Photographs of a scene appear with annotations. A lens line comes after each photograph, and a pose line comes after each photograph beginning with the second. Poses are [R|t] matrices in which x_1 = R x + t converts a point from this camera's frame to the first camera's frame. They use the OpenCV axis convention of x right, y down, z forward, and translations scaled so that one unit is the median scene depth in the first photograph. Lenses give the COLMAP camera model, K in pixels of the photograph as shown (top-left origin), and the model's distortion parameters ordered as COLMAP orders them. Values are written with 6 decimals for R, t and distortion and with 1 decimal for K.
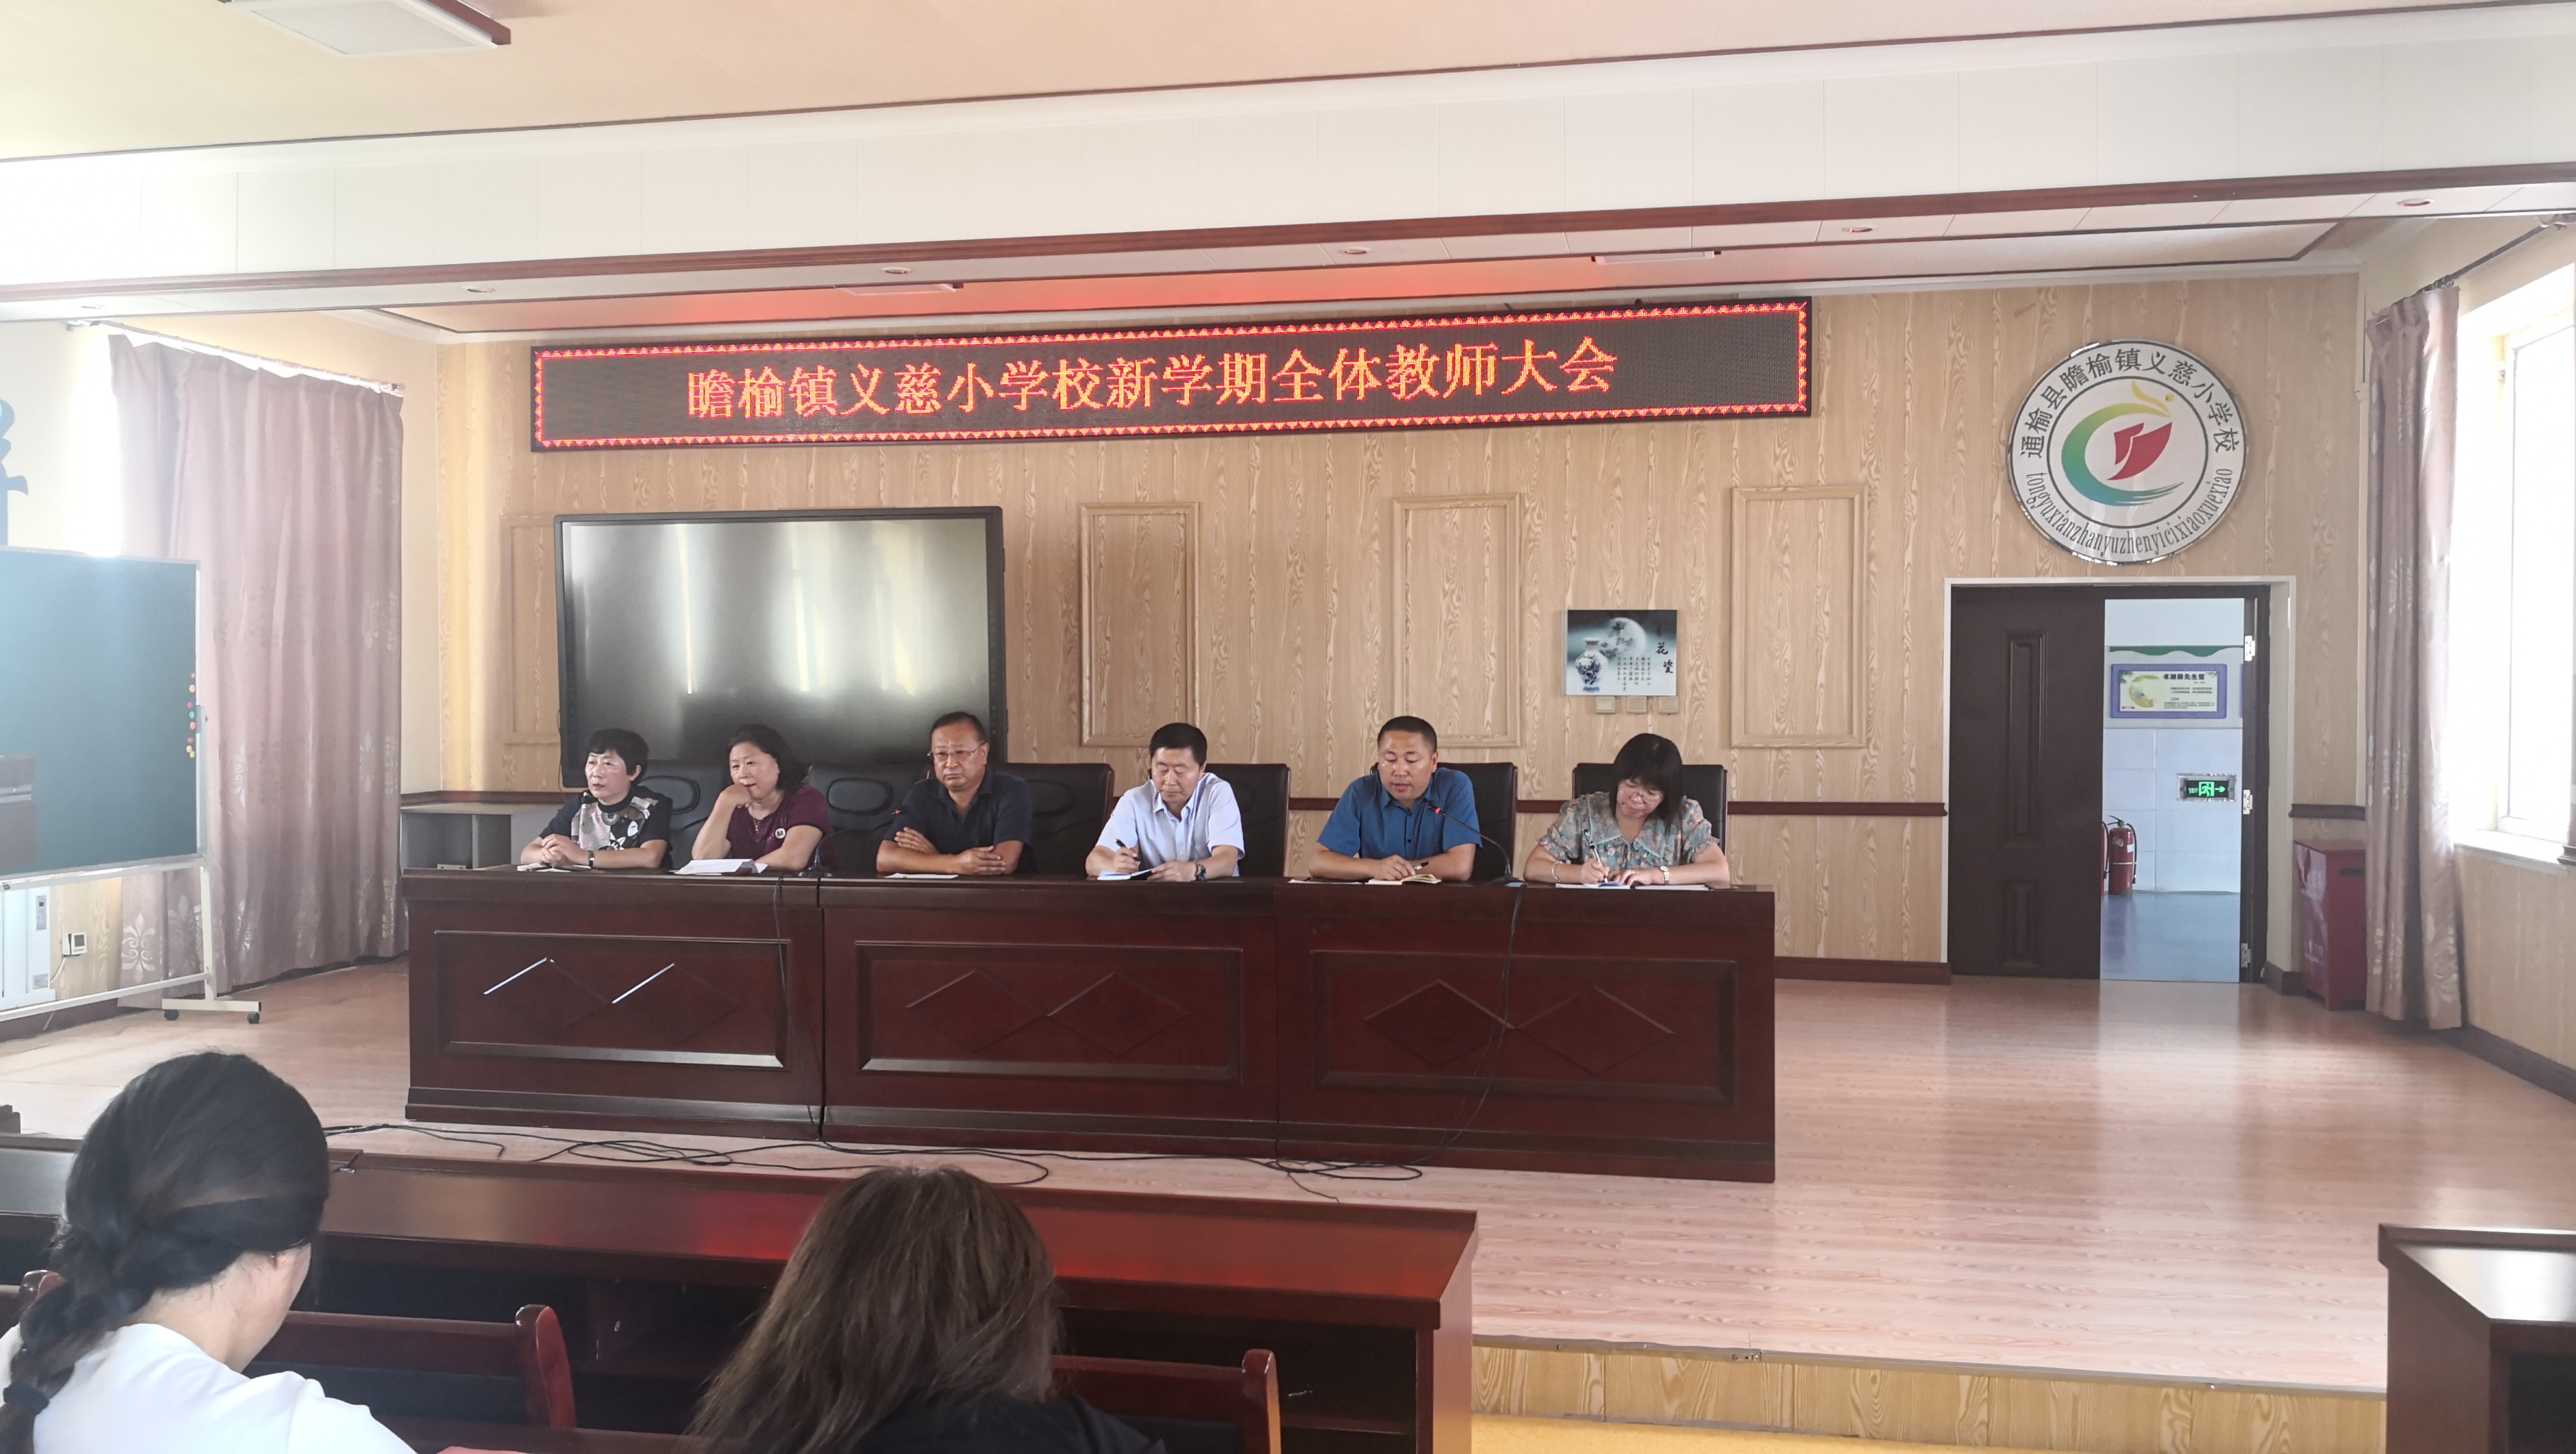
lens RADIAL K [[2049.1, 0, 1269.0], [0, 2049.1, 744.2], [0, 0, 1]] dist [0.019690, -0.055013]
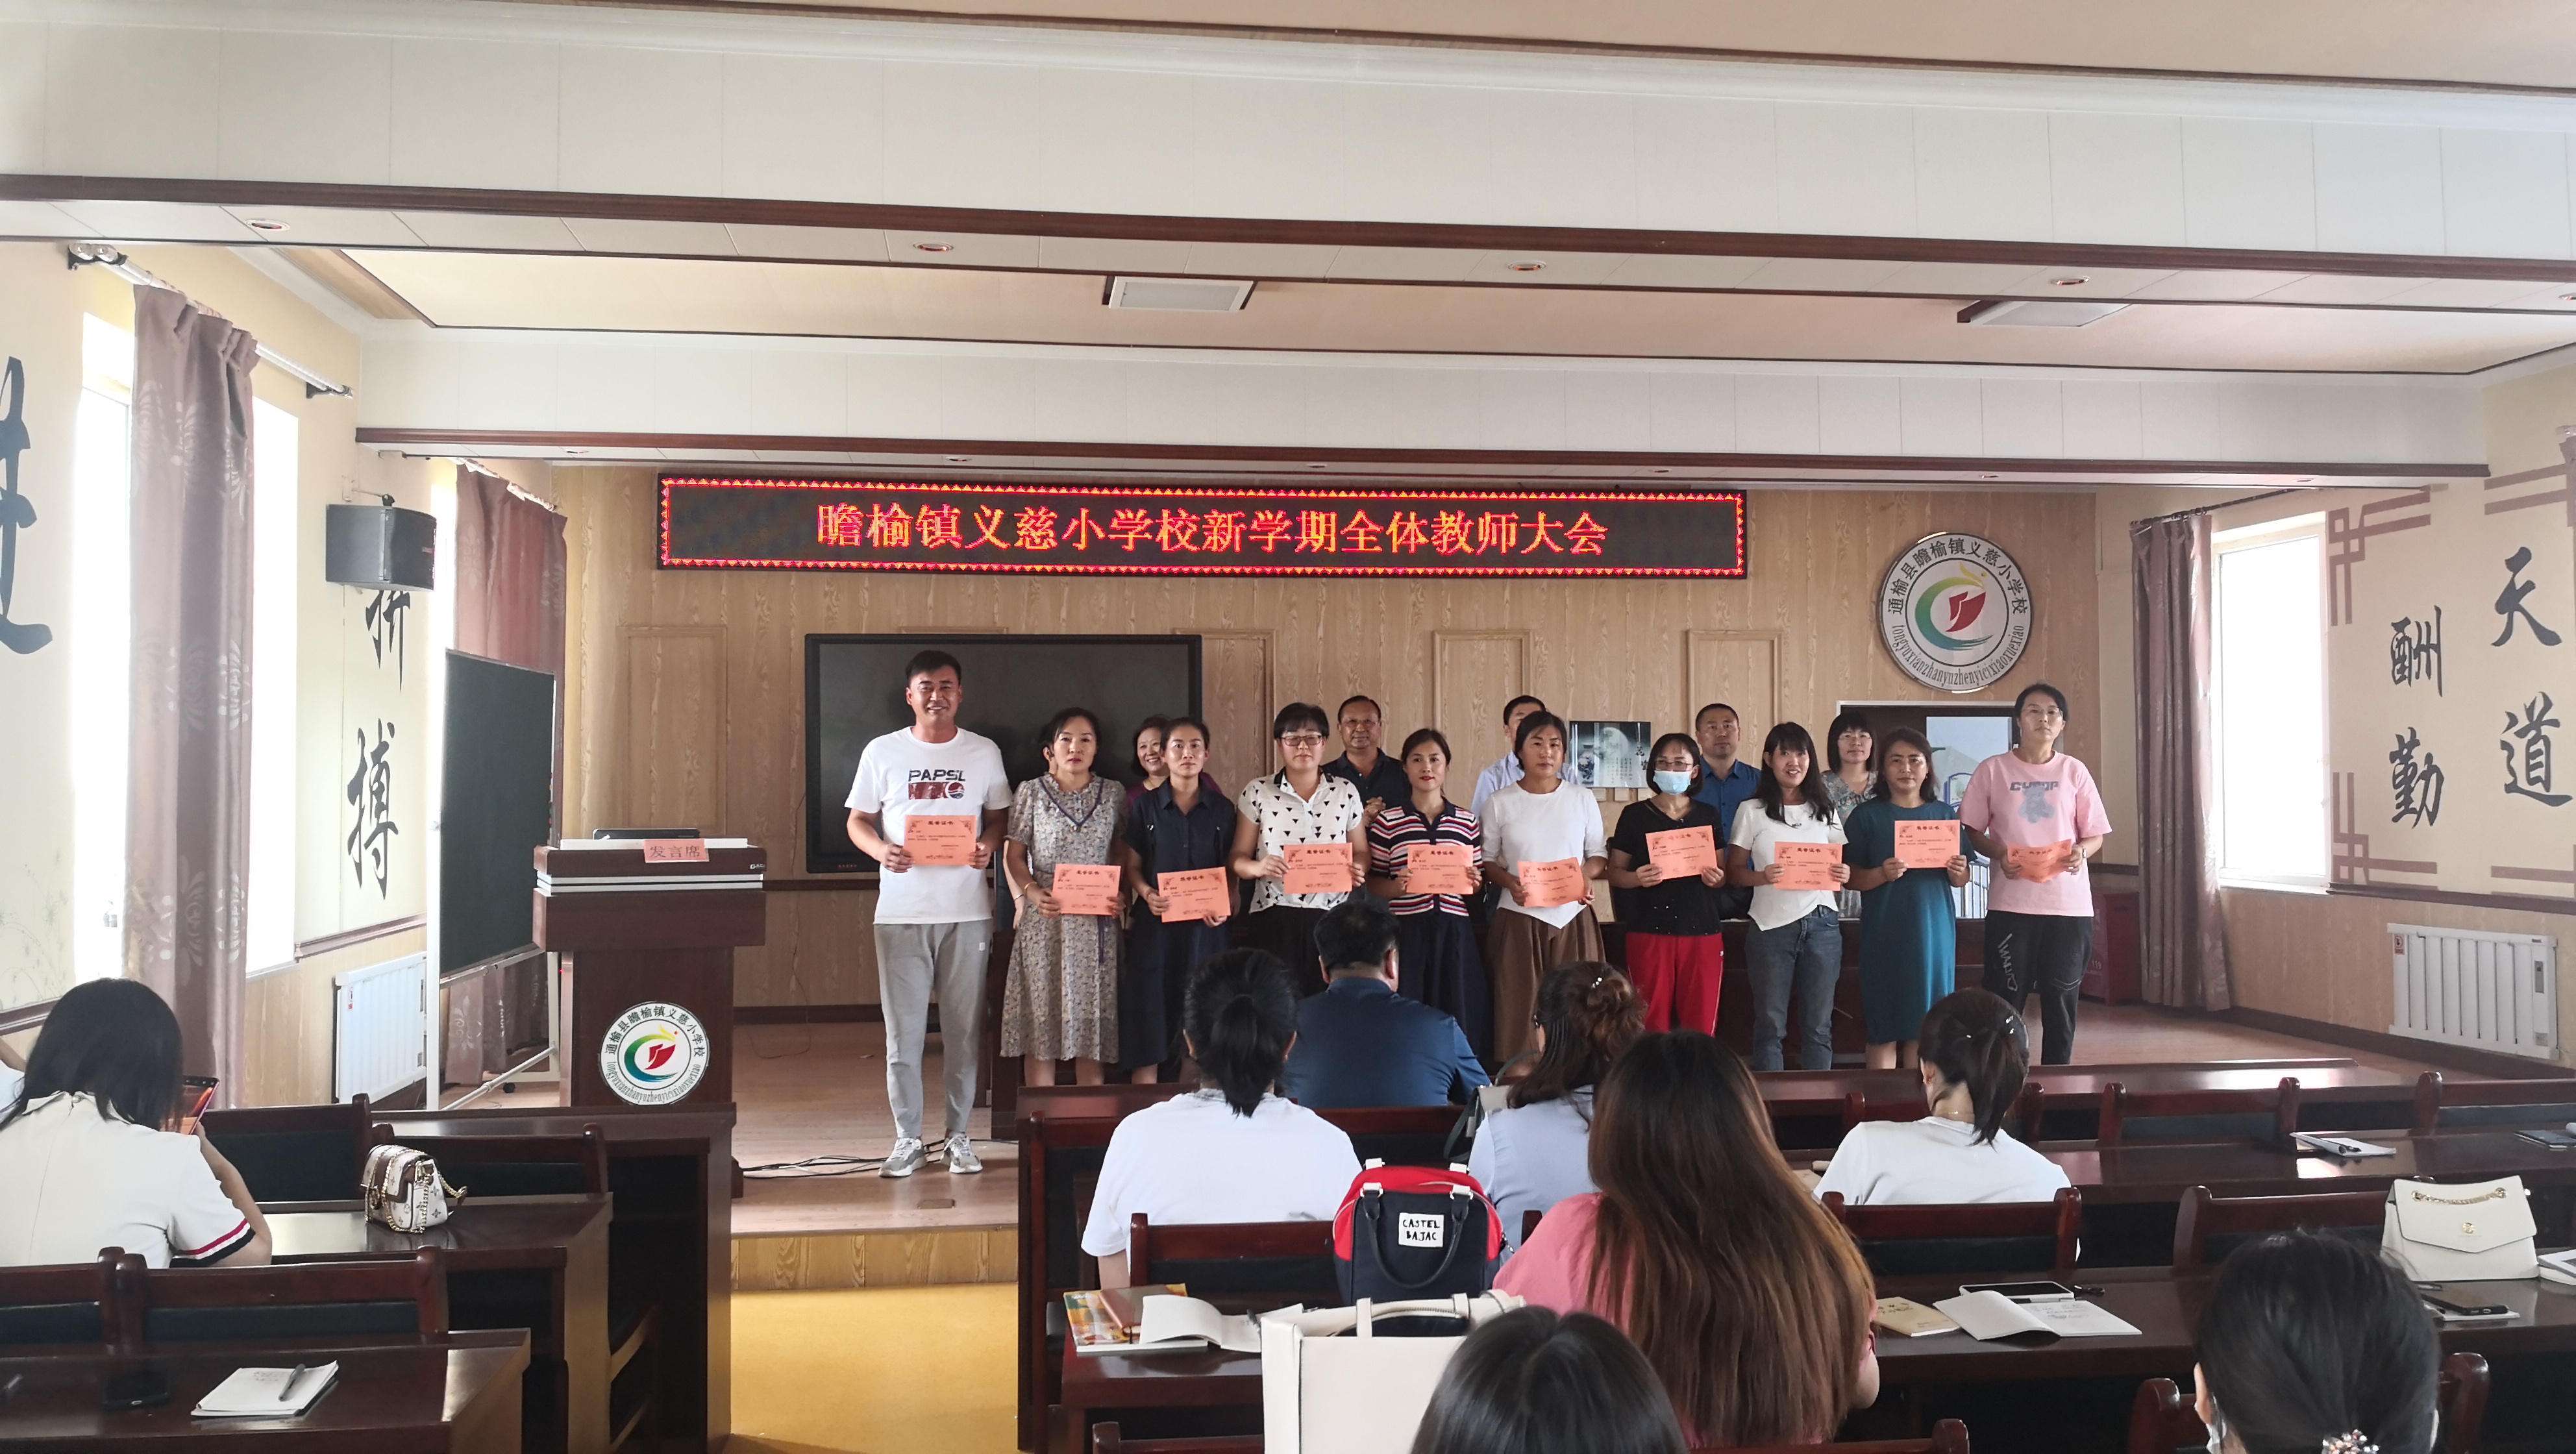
lens RADIAL K [[2049.1, 0, 1301.9], [0, 2049.1, 721.5], [0, 0, 1]] dist [0.019690, -0.055013]
pose [[0.942524, 0.006961, 0.334067, -0.441746], [0.012998, 0.998263, -0.057471, 0.005903], [-0.333886, 0.058510, 0.940796, -0.150203]]
